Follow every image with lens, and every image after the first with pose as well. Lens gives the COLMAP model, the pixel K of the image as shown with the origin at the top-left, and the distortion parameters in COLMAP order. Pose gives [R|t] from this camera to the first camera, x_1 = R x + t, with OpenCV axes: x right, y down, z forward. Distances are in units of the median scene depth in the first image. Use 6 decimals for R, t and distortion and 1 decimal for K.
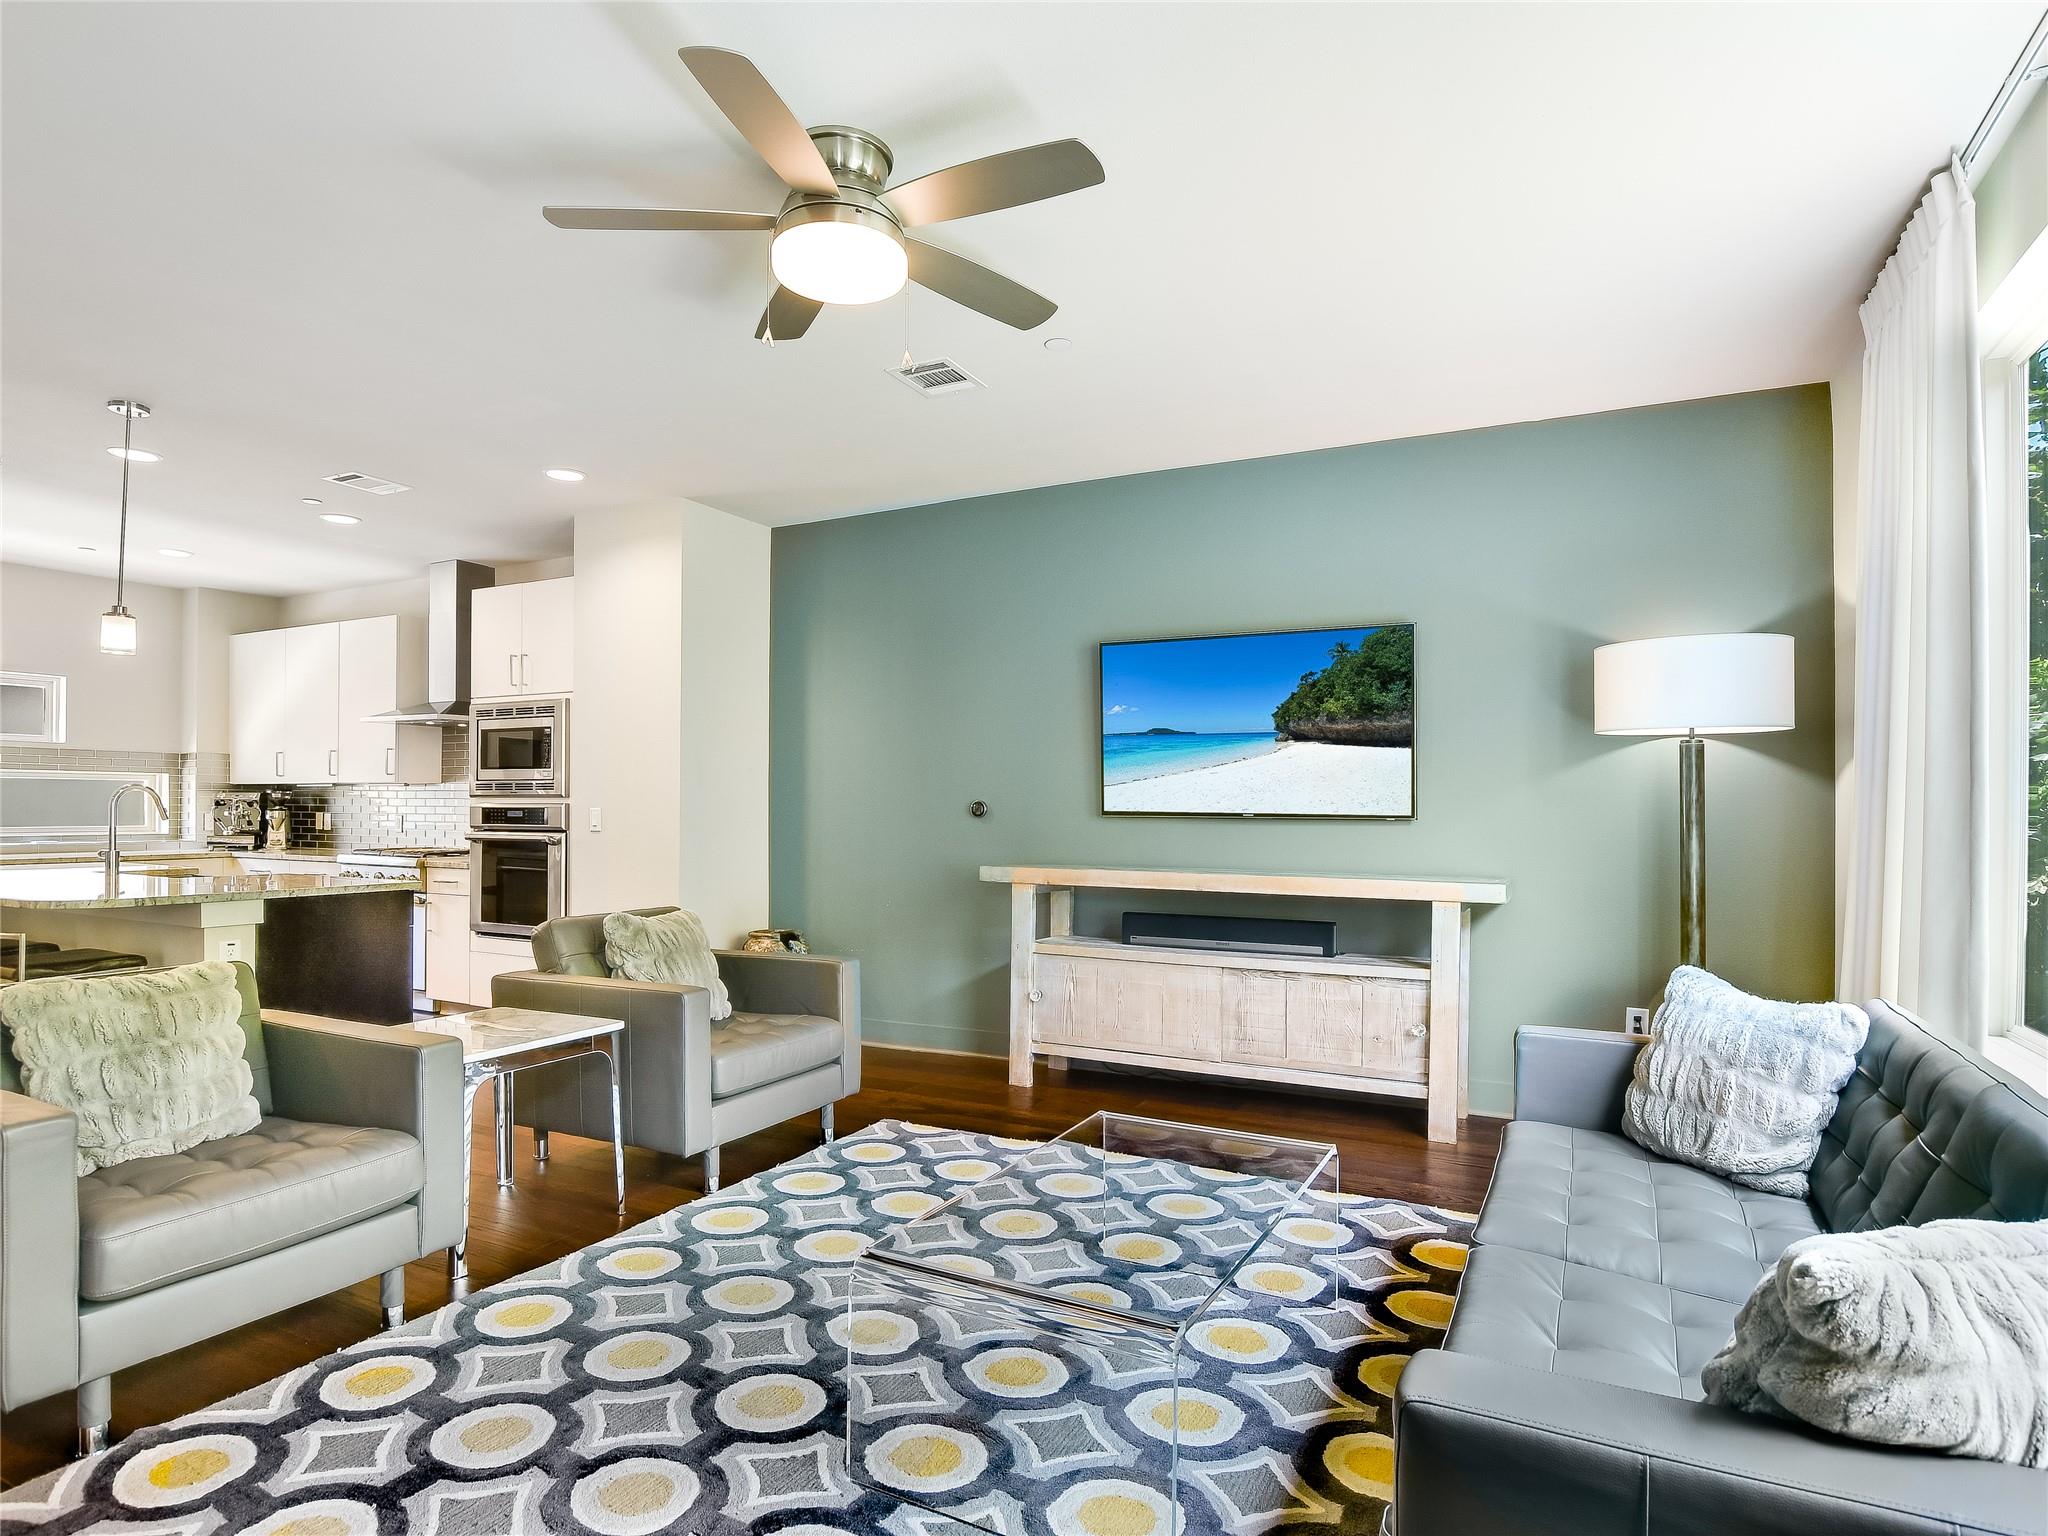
lens RADIAL K [[1127.6, 0, 1014.9], [0, 1127.6, 798.2], [0, 0, 1]] dist [-0.020654, -0.002484]
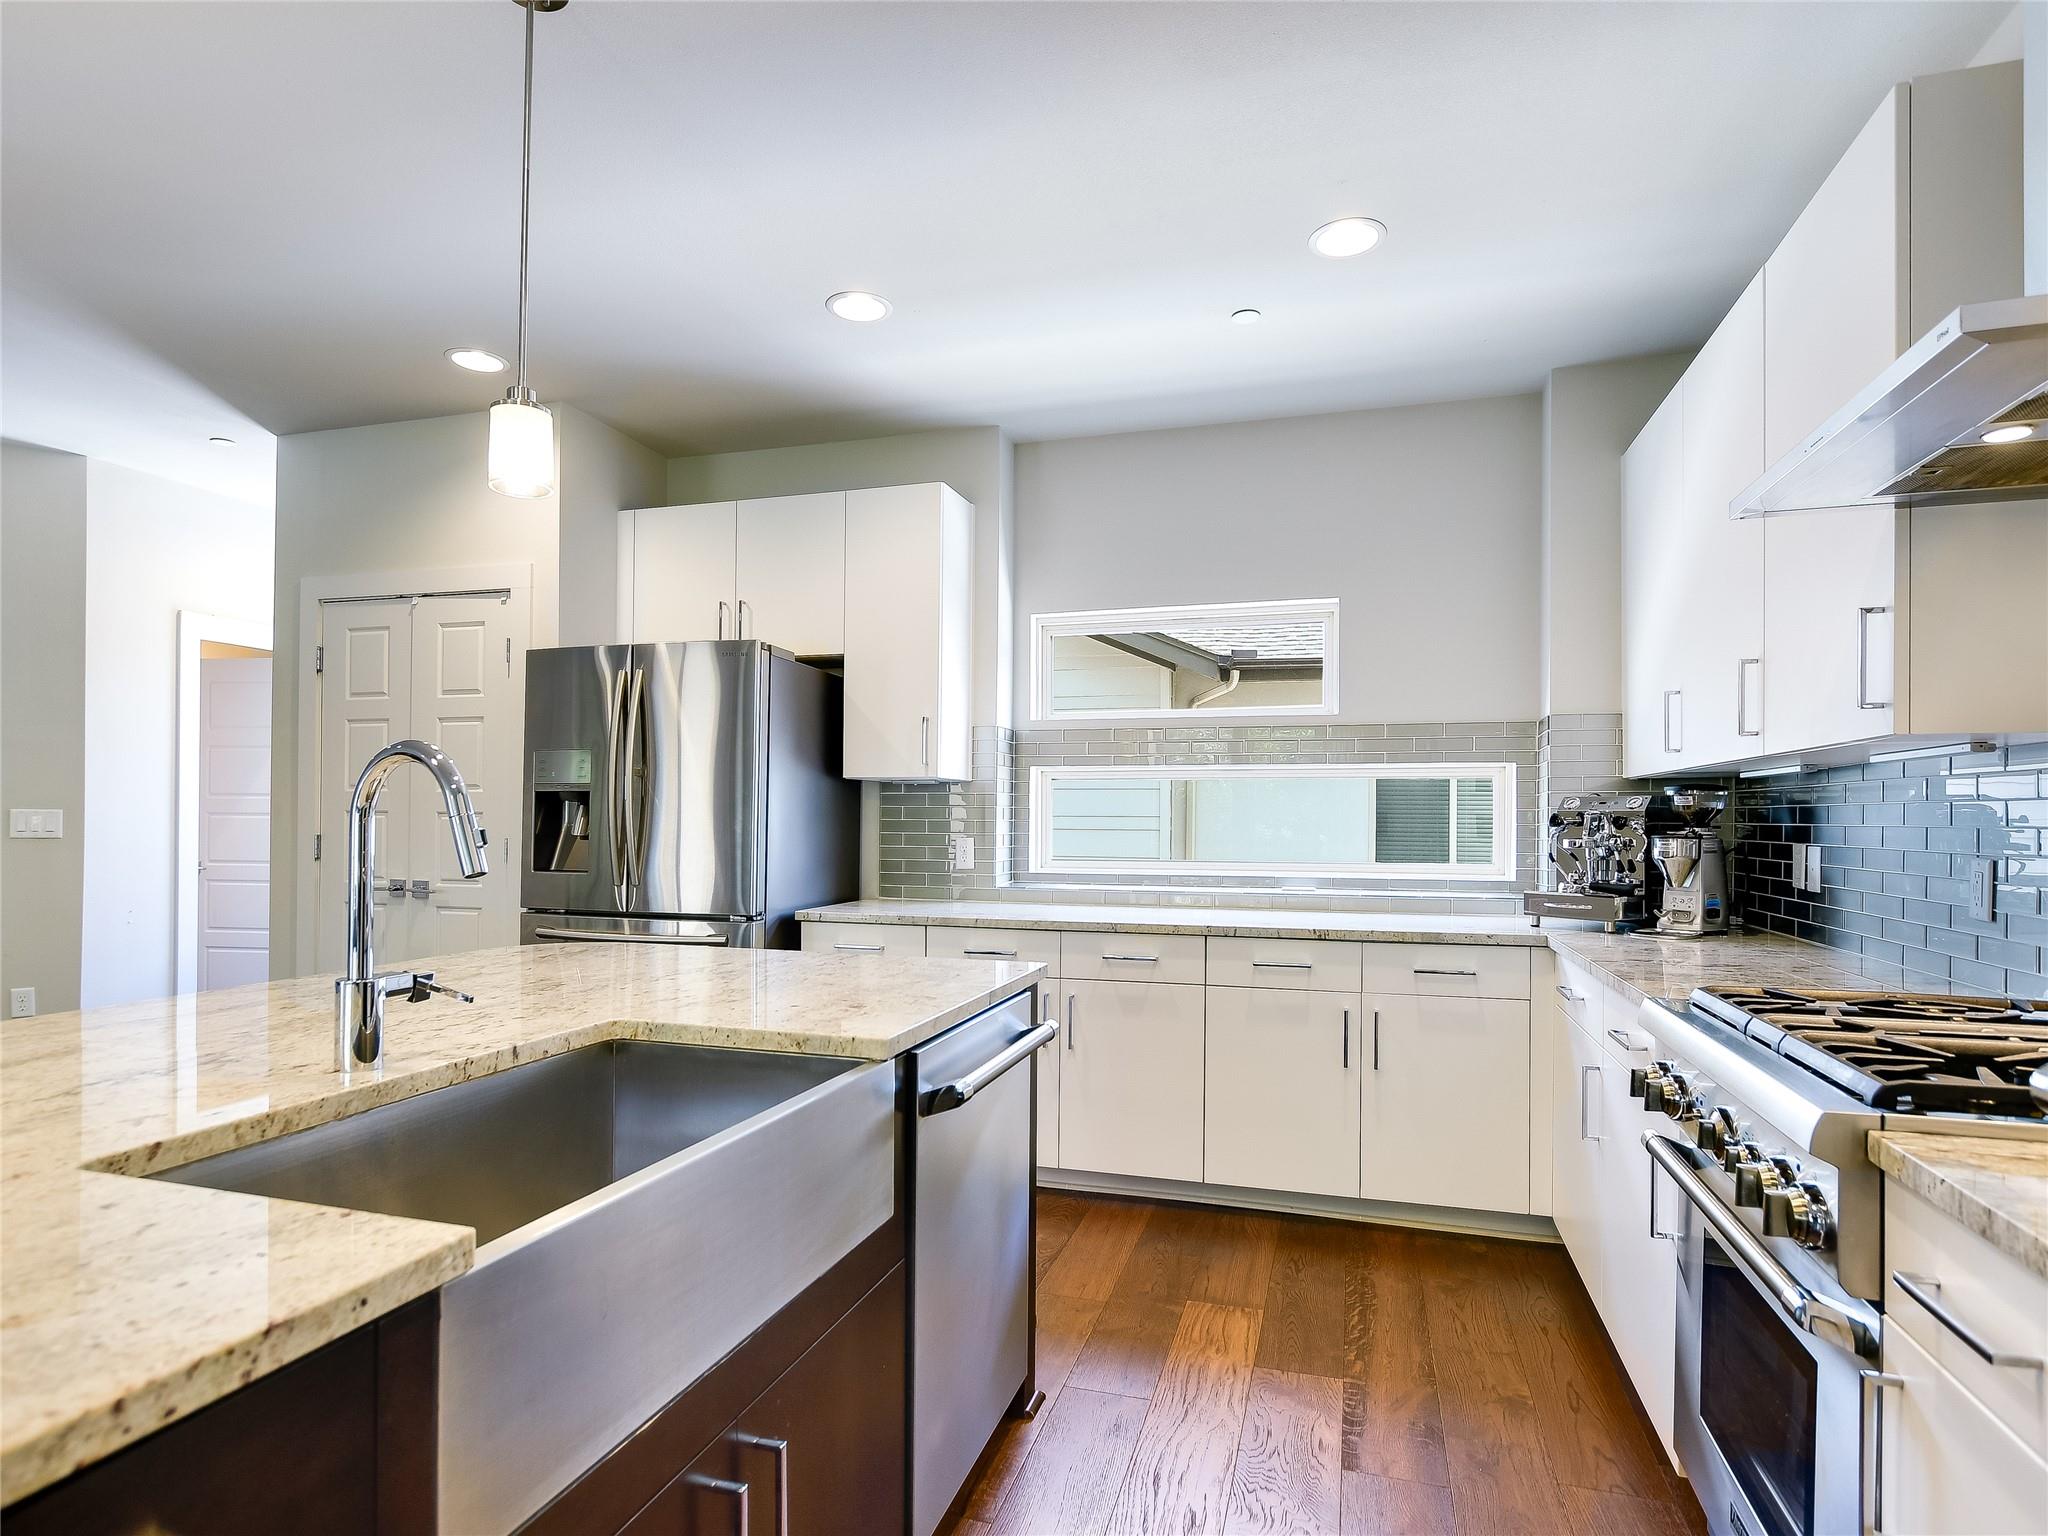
lens RADIAL K [[1127.6, 0, 1015.8], [0, 1127.6, 804.7], [0, 0, 1]] dist [-0.020654, -0.002484]
pose [[0.173556, -0.017531, -0.984668, -0.397598], [0.002303, 0.999846, -0.017396, 0.006990], [0.984821, 0.000752, 0.173570, 0.905597]]
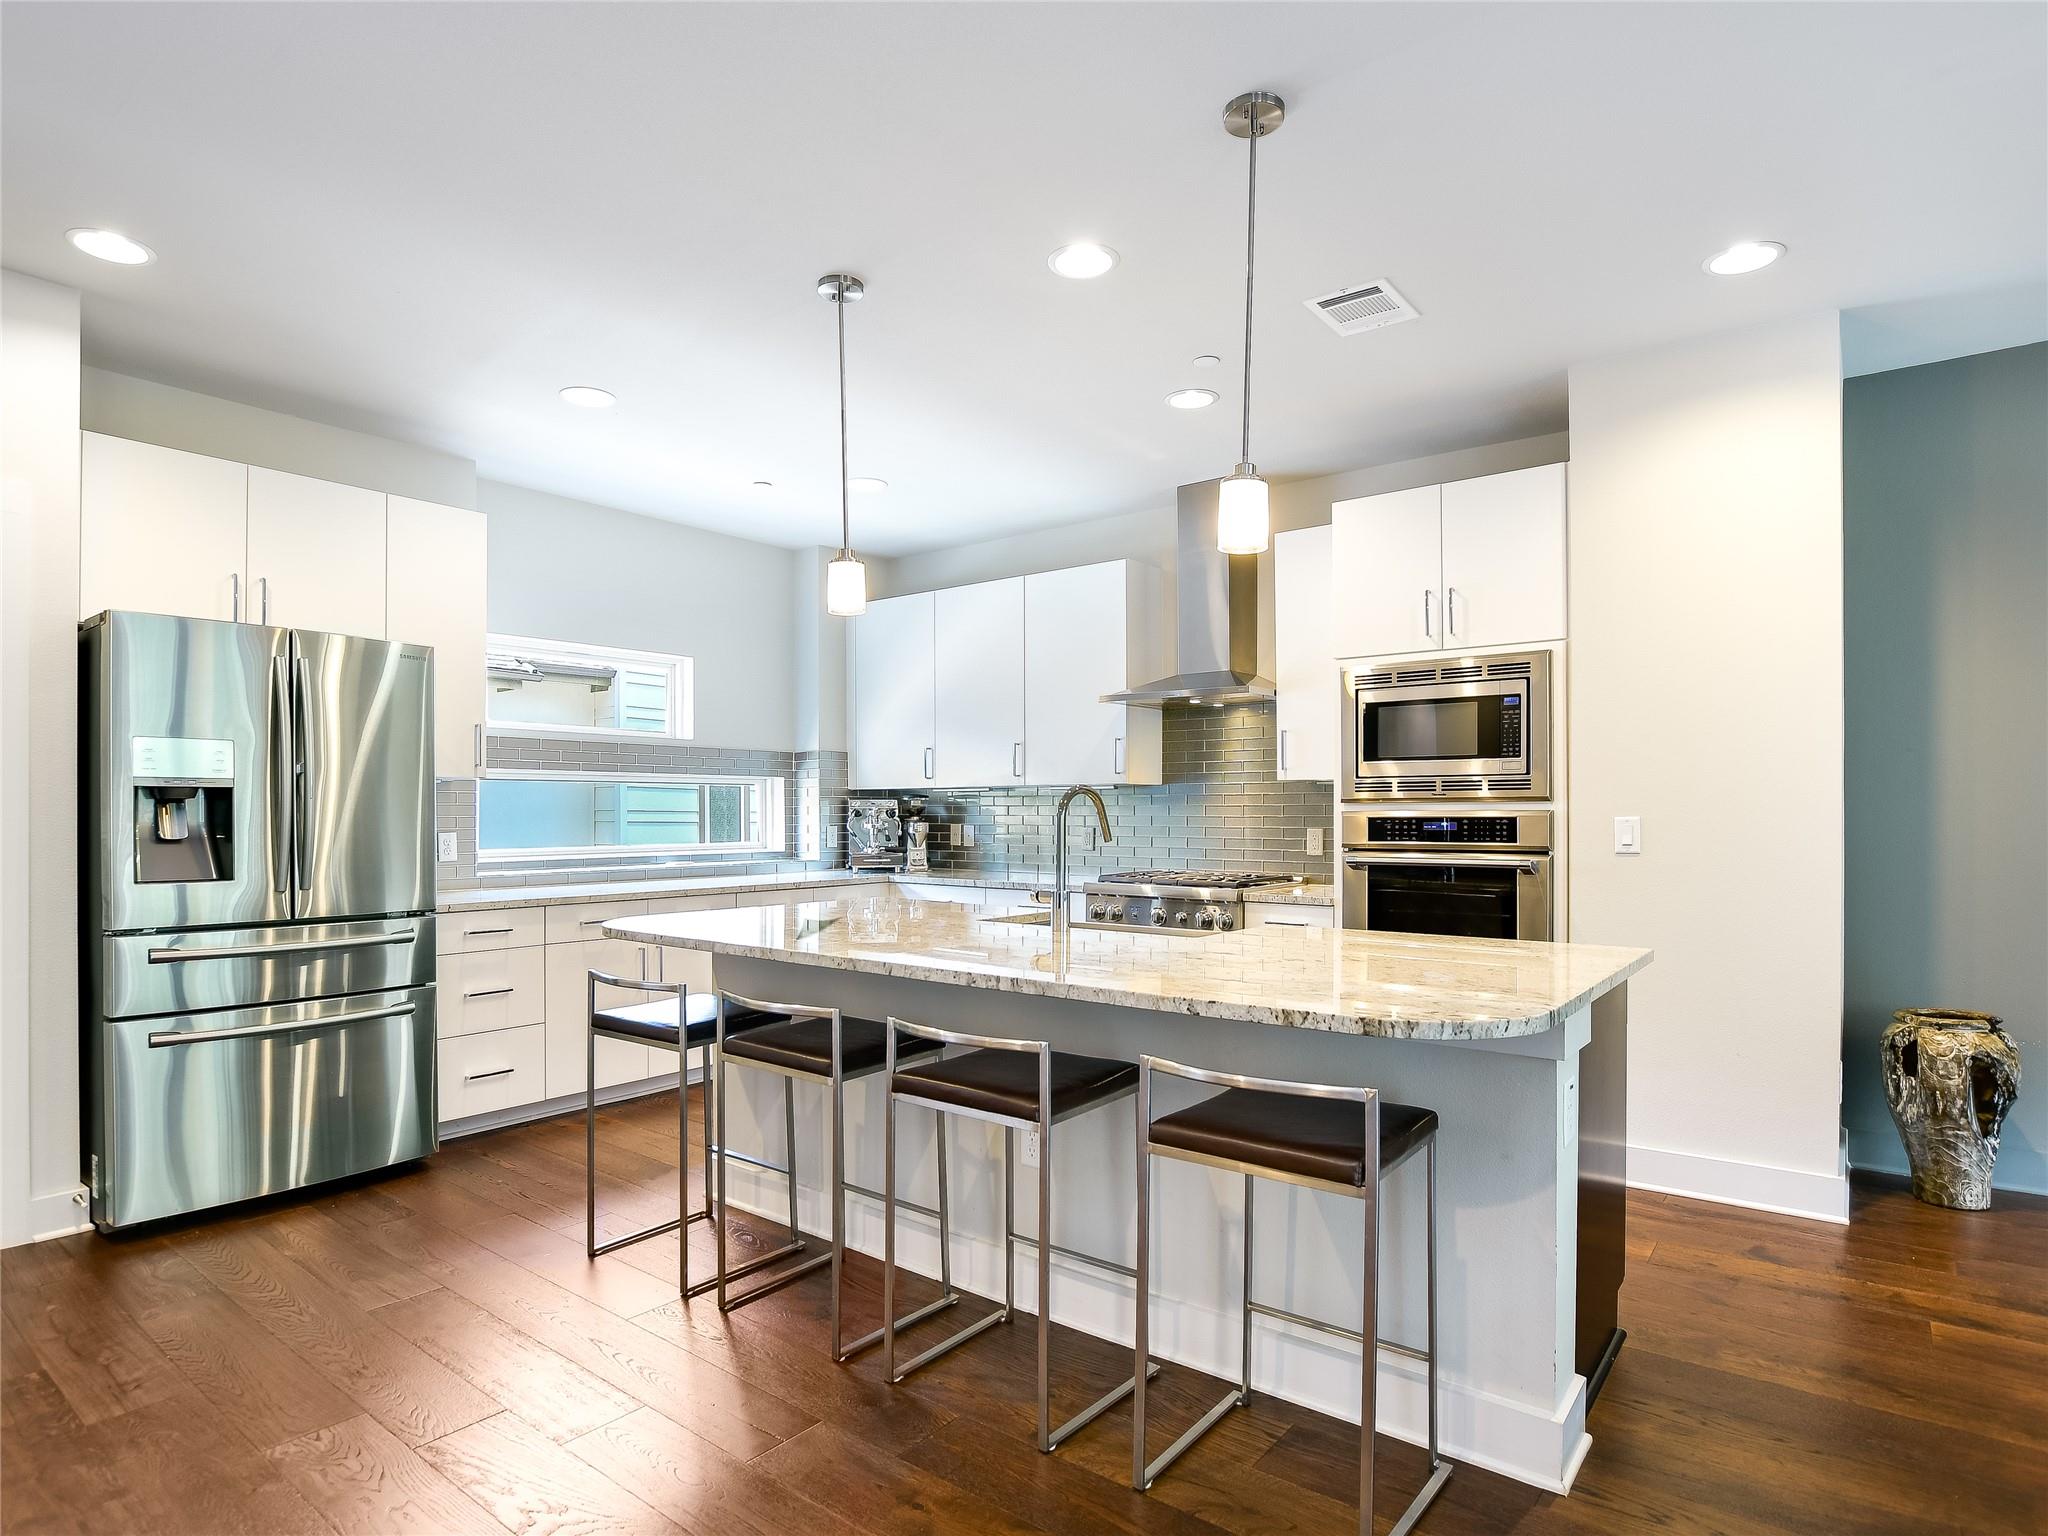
lens RADIAL K [[1127.6, 0, 1021.8], [0, 1127.6, 776.6], [0, 0, 1]] dist [-0.020654, -0.002484]
pose [[0.982609, -0.011879, -0.185309, -0.575084], [0.007243, 0.999644, -0.025675, -0.000327], [0.185548, 0.023886, 0.982345, 0.298237]]
